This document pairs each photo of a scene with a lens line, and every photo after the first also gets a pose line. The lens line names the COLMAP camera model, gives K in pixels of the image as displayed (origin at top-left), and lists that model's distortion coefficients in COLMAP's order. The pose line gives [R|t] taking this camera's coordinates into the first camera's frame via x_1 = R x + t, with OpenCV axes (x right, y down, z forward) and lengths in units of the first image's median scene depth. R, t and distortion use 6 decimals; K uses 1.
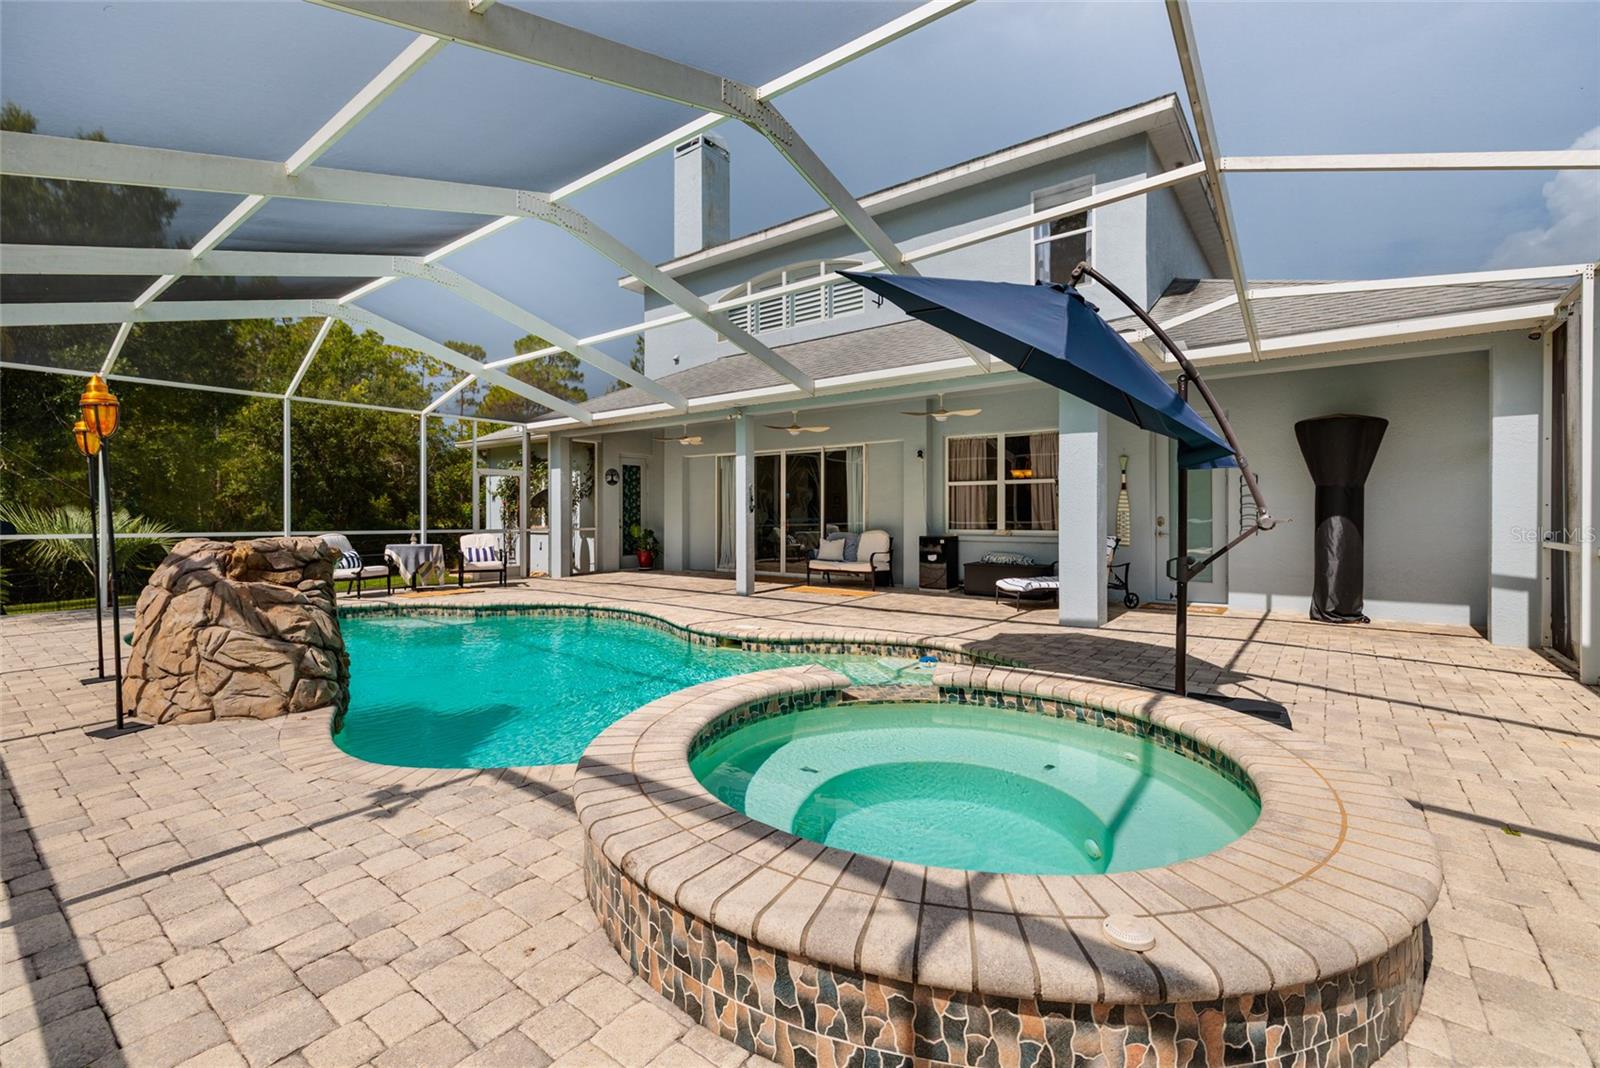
lens RADIAL K [[687.1, 0, 797.3], [0, 687.1, 526.1], [0, 0, 1]] dist [0.004284, -0.001395]
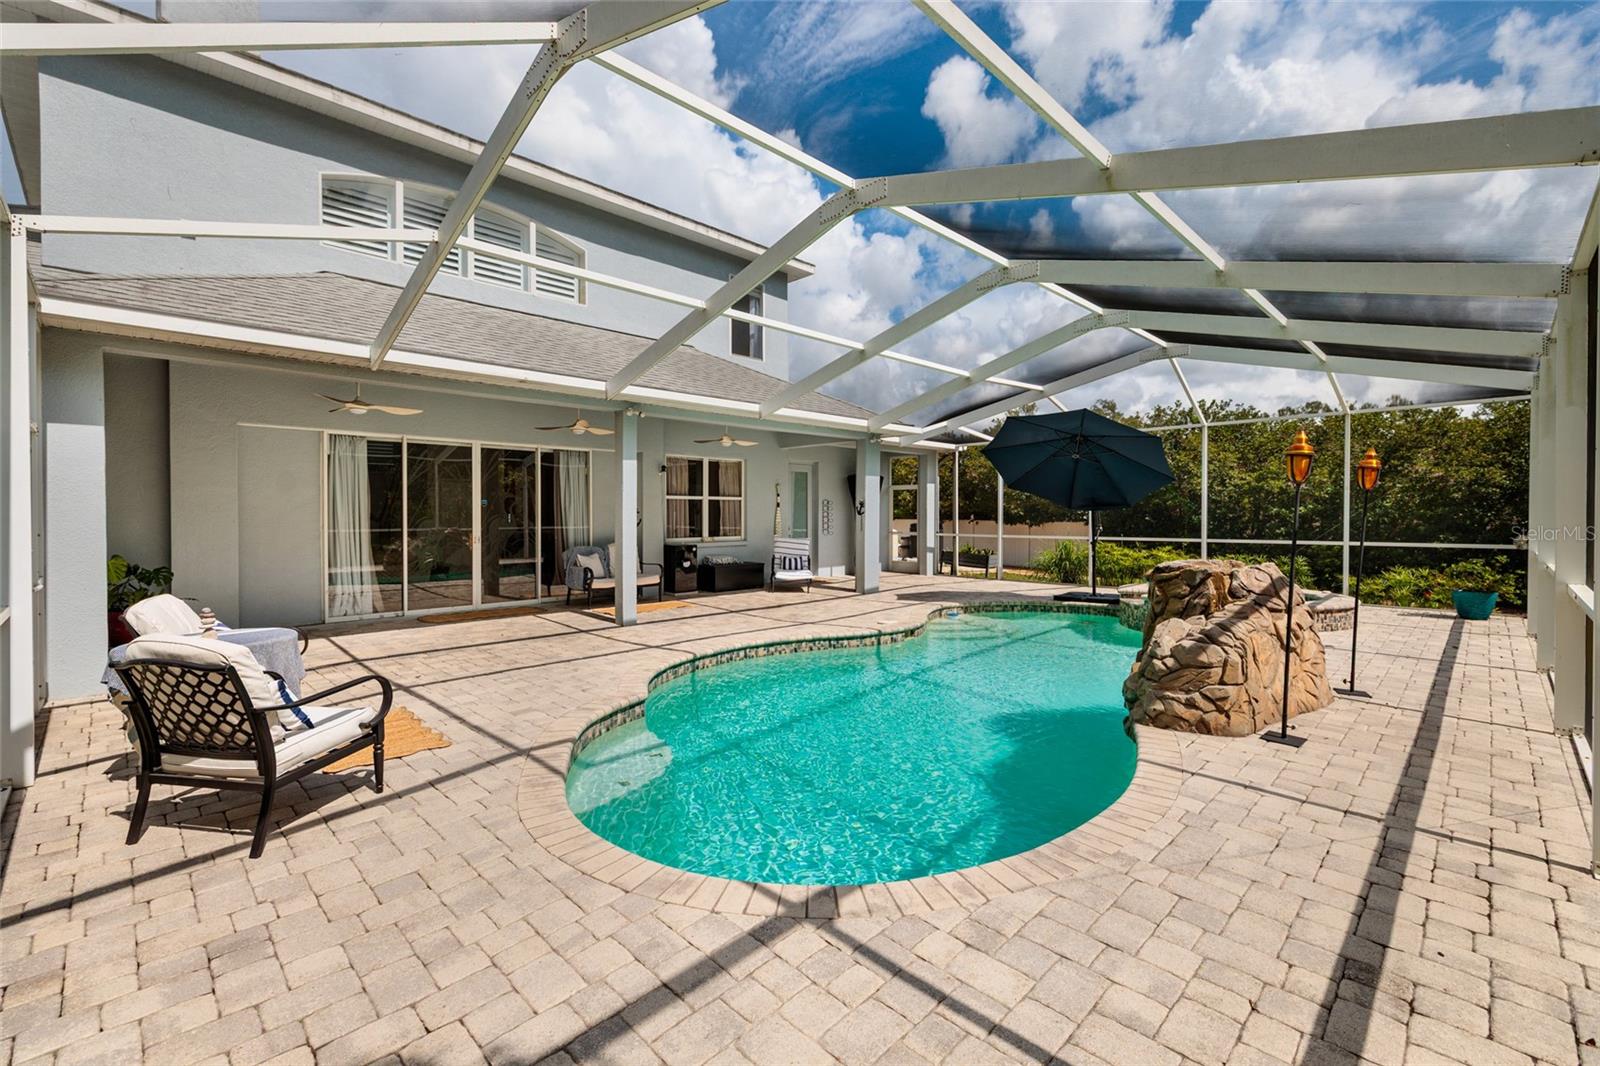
lens RADIAL K [[687.1, 0, 798.9], [0, 687.1, 524.2], [0, 0, 1]] dist [0.004284, -0.001395]
pose [[0.118304, -0.014242, 0.992875, -0.884308], [0.013983, 0.999822, 0.012676, -0.030100], [-0.992879, 0.012384, 0.118482, 0.688869]]
